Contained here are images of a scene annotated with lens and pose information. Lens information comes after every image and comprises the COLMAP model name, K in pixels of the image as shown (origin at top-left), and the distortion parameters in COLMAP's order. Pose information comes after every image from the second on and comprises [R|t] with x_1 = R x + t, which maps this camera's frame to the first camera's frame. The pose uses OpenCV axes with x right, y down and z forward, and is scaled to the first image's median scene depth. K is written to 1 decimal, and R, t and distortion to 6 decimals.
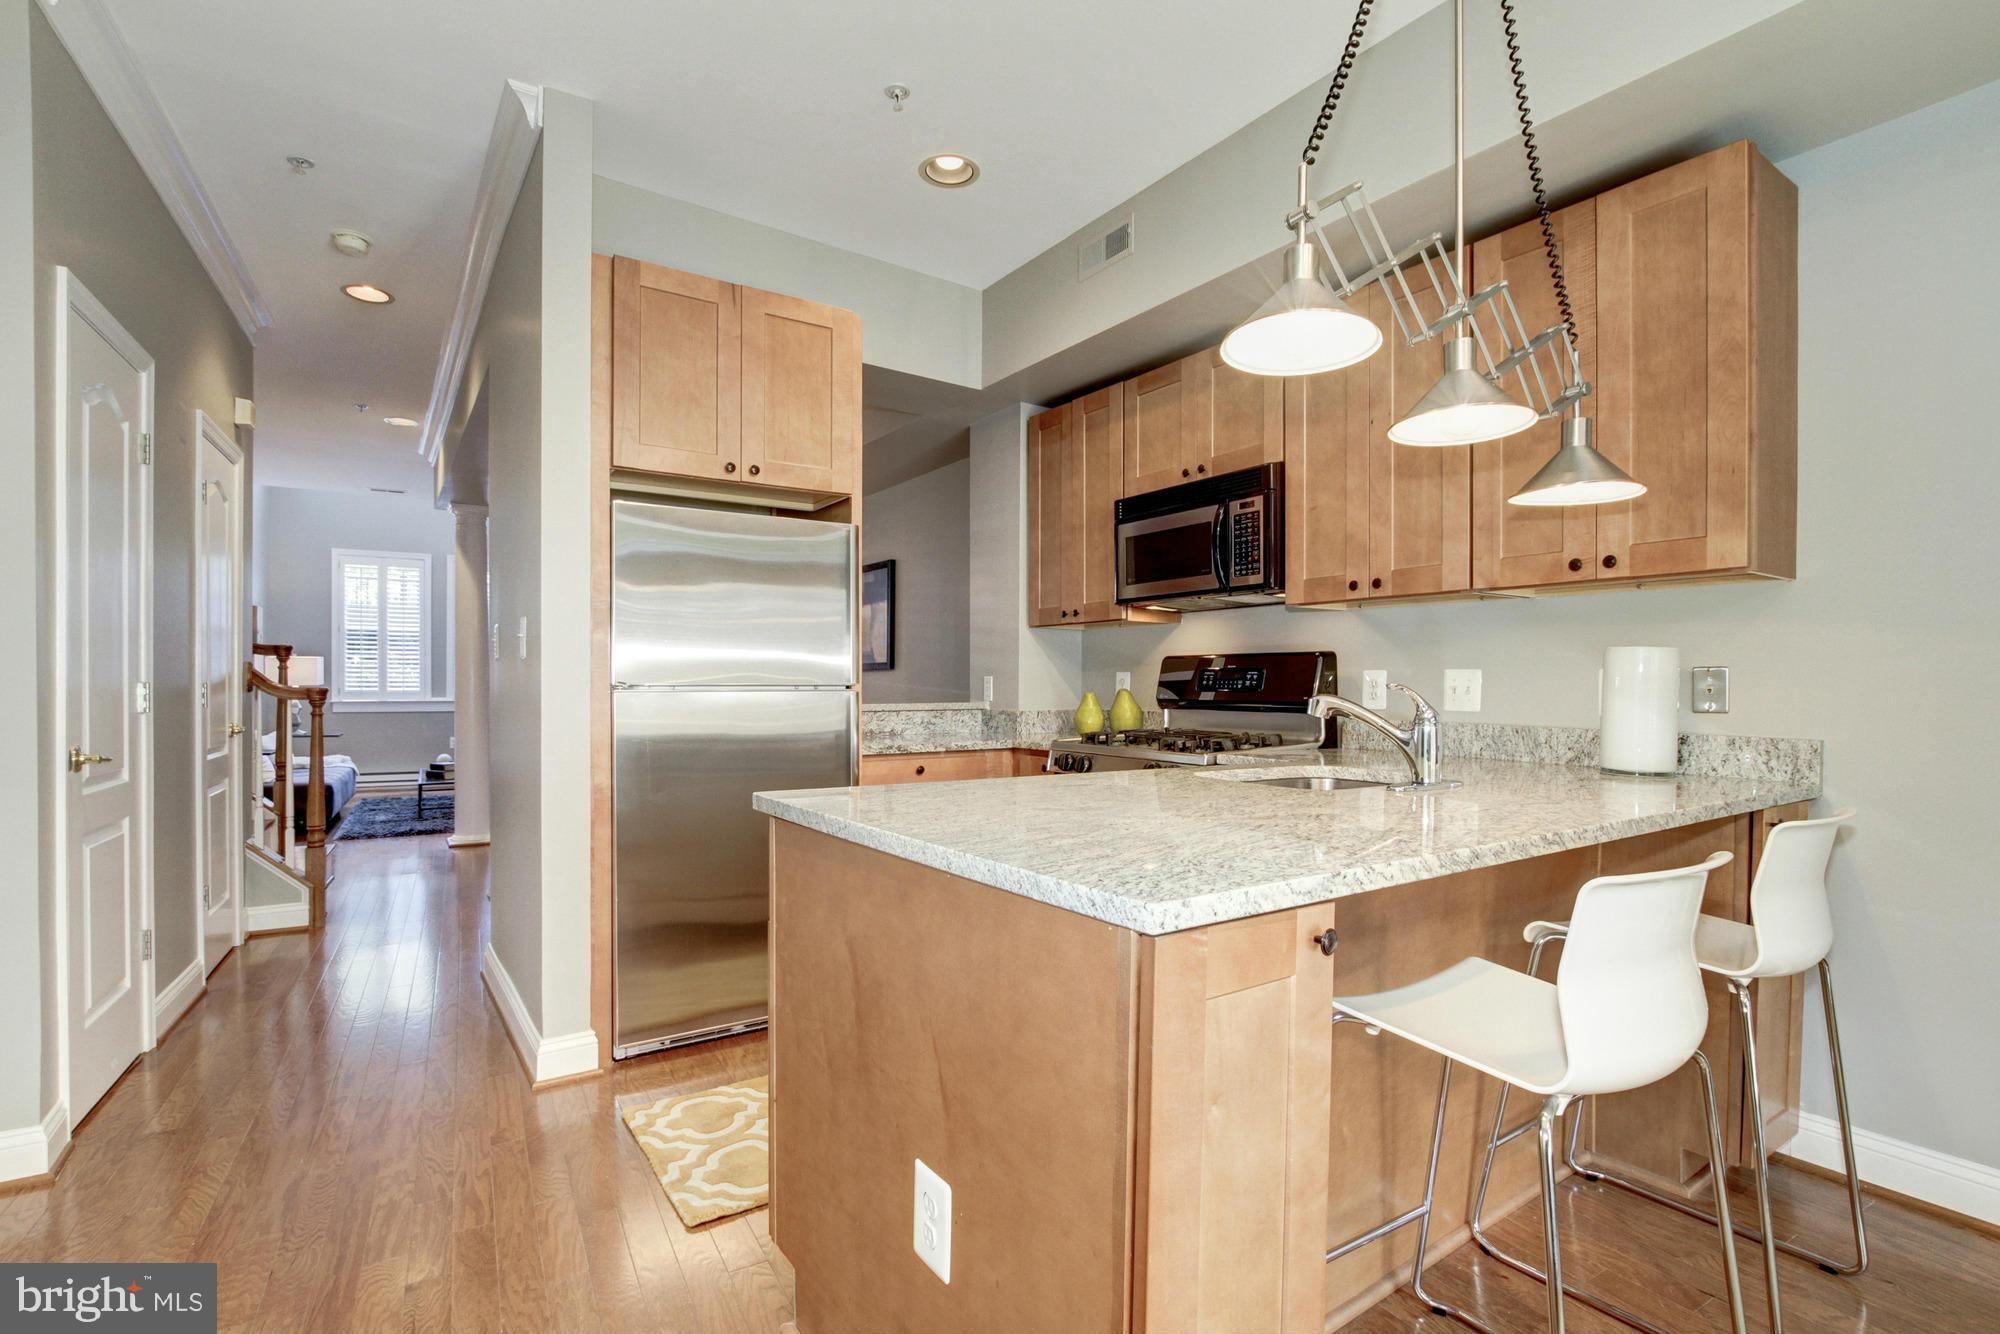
lens RADIAL K [[950.5, 0, 994.9], [0, 950.5, 678.1], [0, 0, 1]] dist [-0.011111, 0.001052]
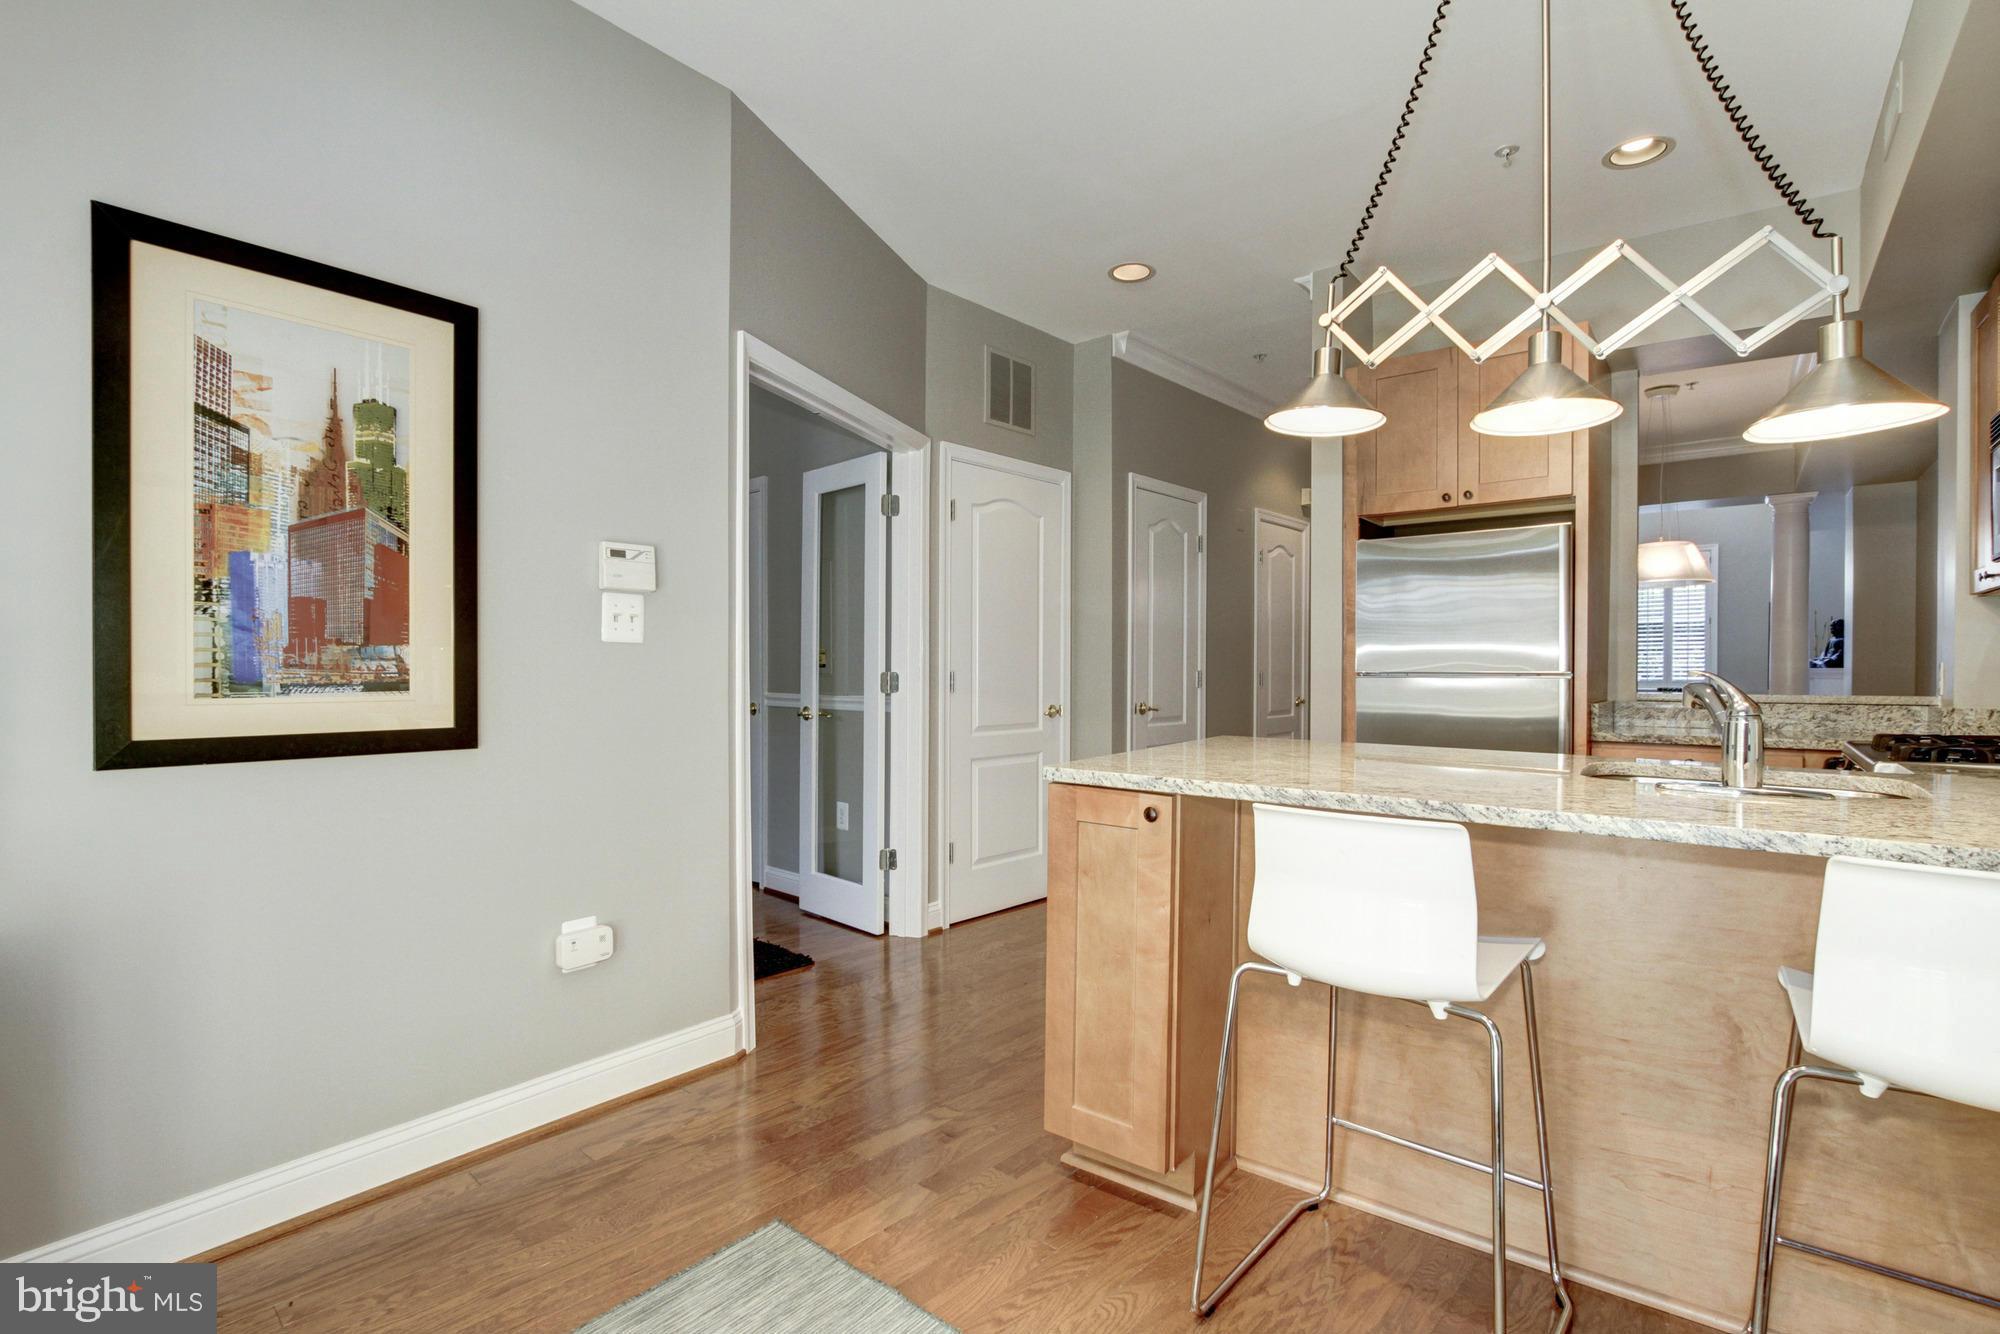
lens RADIAL K [[950.5, 0, 994.9], [0, 950.5, 678.1], [0, 0, 1]] dist [-0.011111, 0.001052]
pose [[0.278767, 0.009267, -0.960314, 0.750443], [0.001439, 0.999948, 0.010068, 0.001735], [0.960358, -0.004188, 0.278740, 0.085569]]
